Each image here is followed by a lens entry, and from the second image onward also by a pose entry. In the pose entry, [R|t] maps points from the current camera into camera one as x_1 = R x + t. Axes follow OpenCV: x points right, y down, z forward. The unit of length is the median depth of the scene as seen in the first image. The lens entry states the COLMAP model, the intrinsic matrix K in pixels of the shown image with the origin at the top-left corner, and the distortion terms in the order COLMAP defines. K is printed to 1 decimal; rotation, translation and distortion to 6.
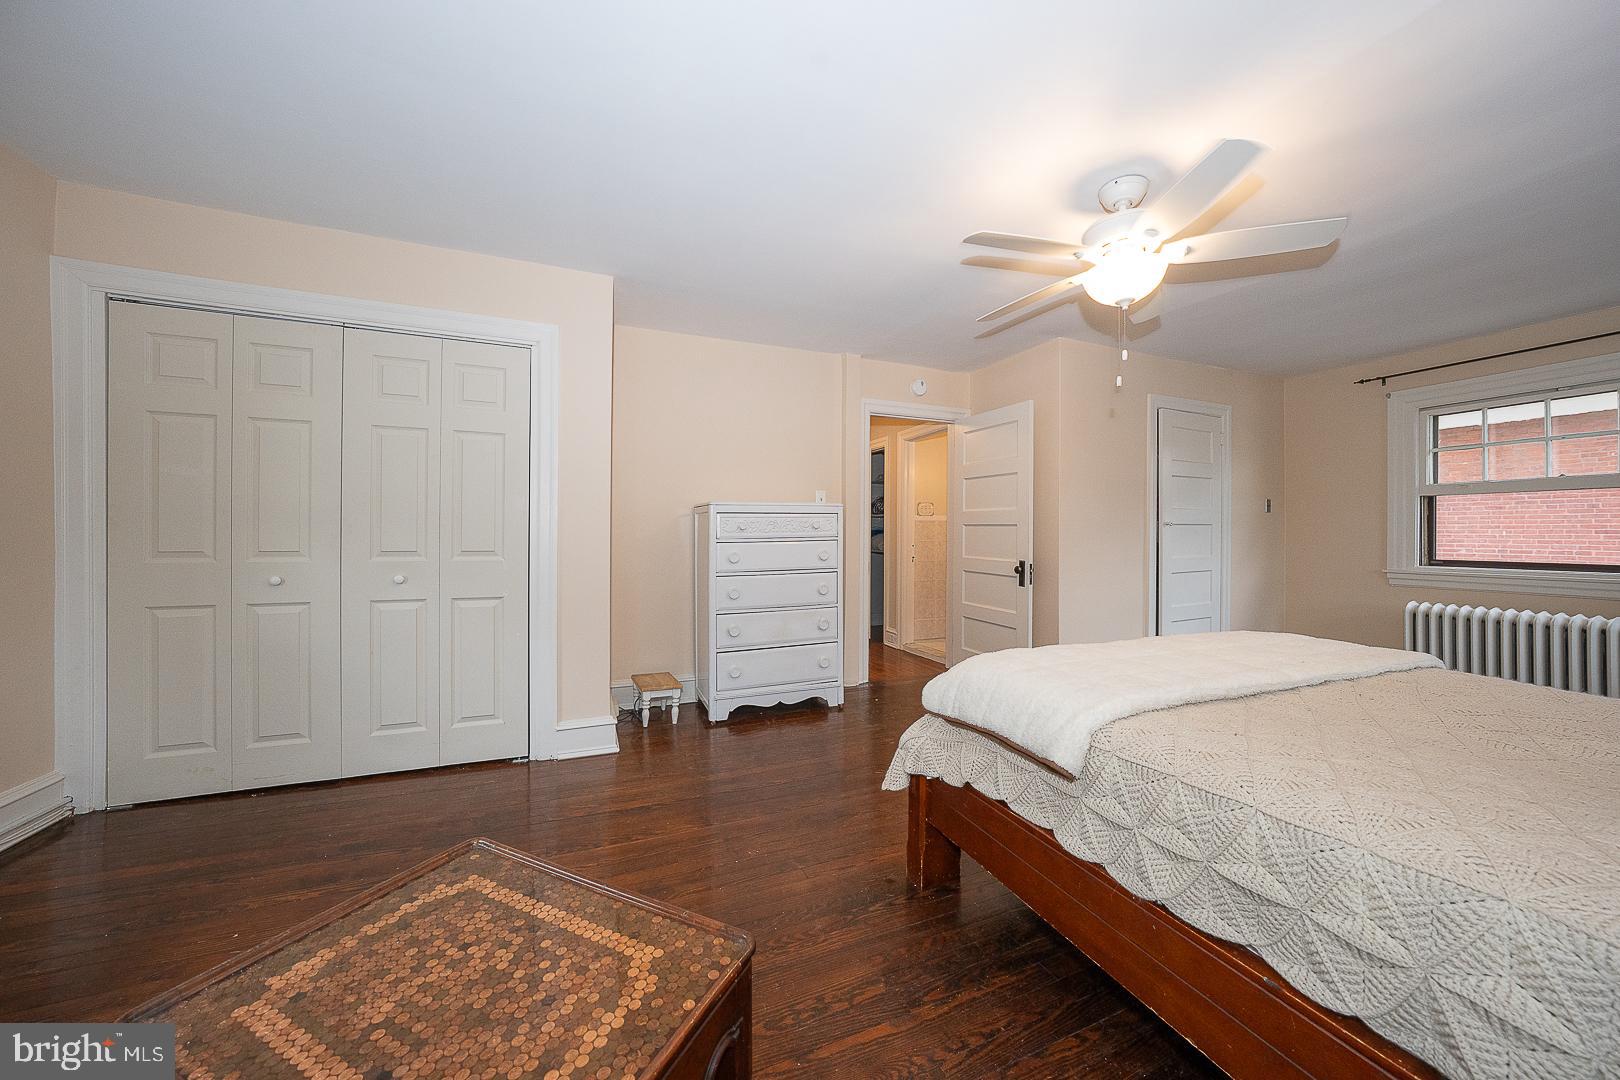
lens RADIAL K [[556.6, 0, 811.0], [0, 556.6, 535.8], [0, 0, 1]] dist [-0.030510, 0.006735]
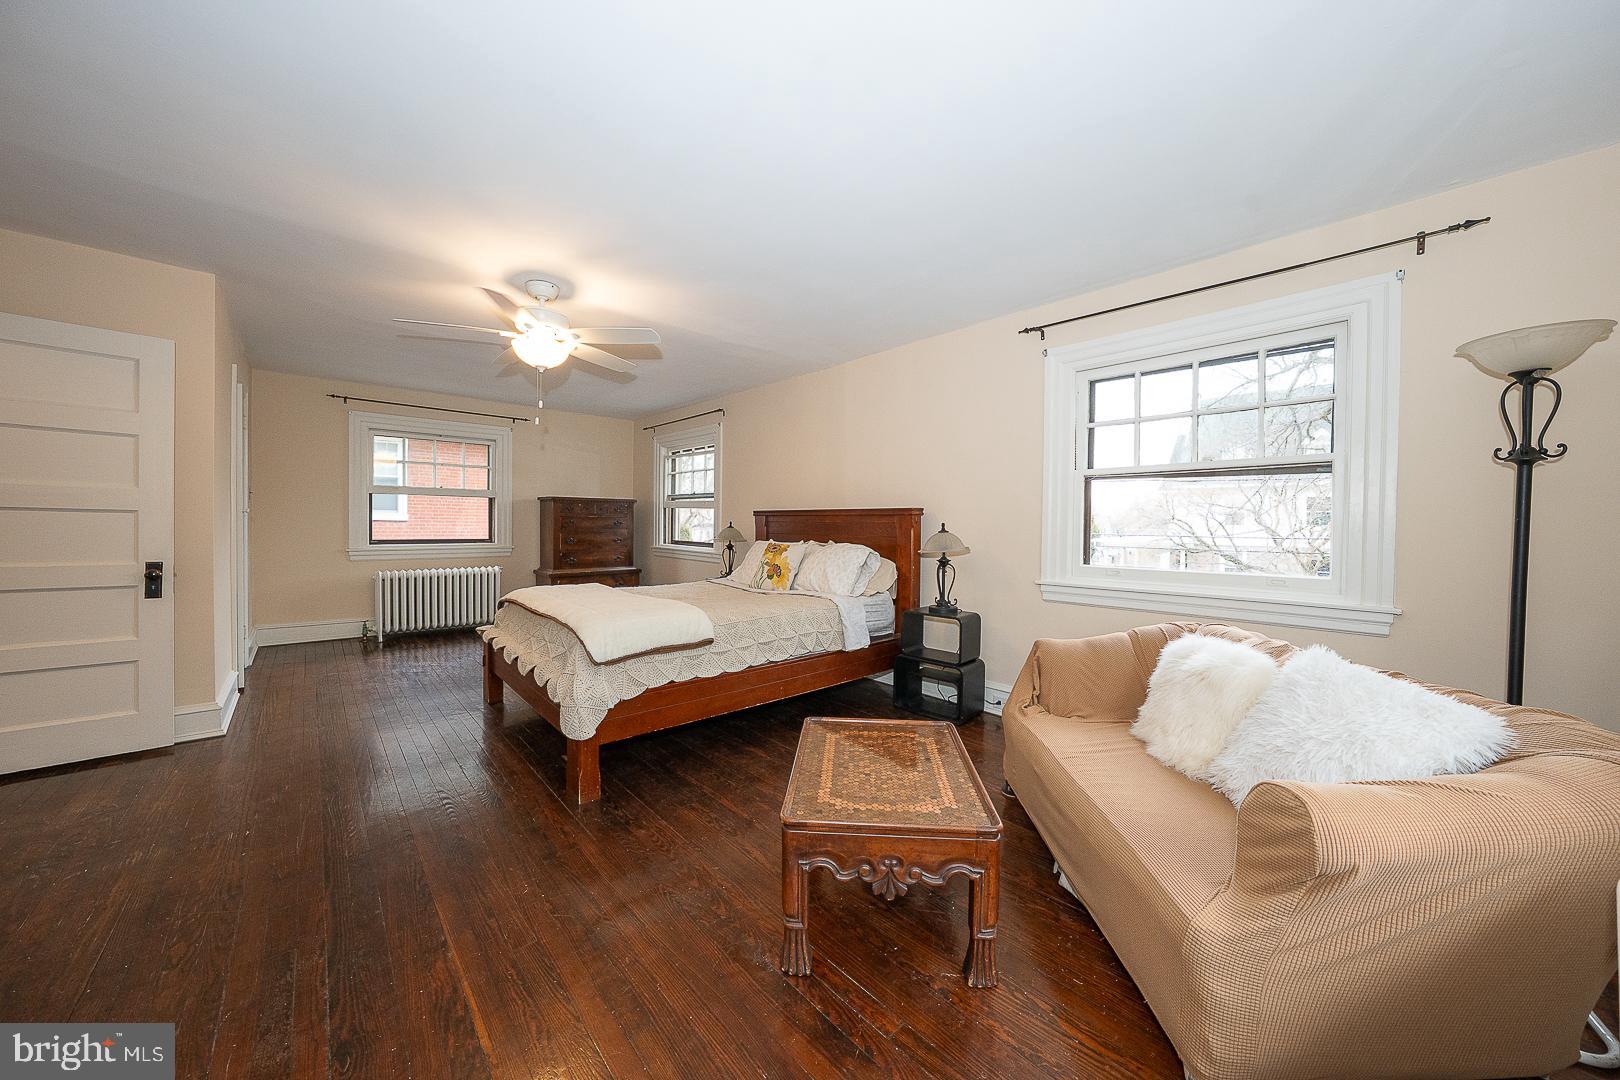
lens RADIAL K [[556.6, 0, 811.0], [0, 556.6, 535.8], [0, 0, 1]] dist [-0.030510, 0.006735]
pose [[-0.344738, -0.027225, 0.938304, -1.522603], [-0.011934, 0.999626, 0.024619, -0.041588], [-0.938623, -0.002710, -0.344934, 1.220839]]
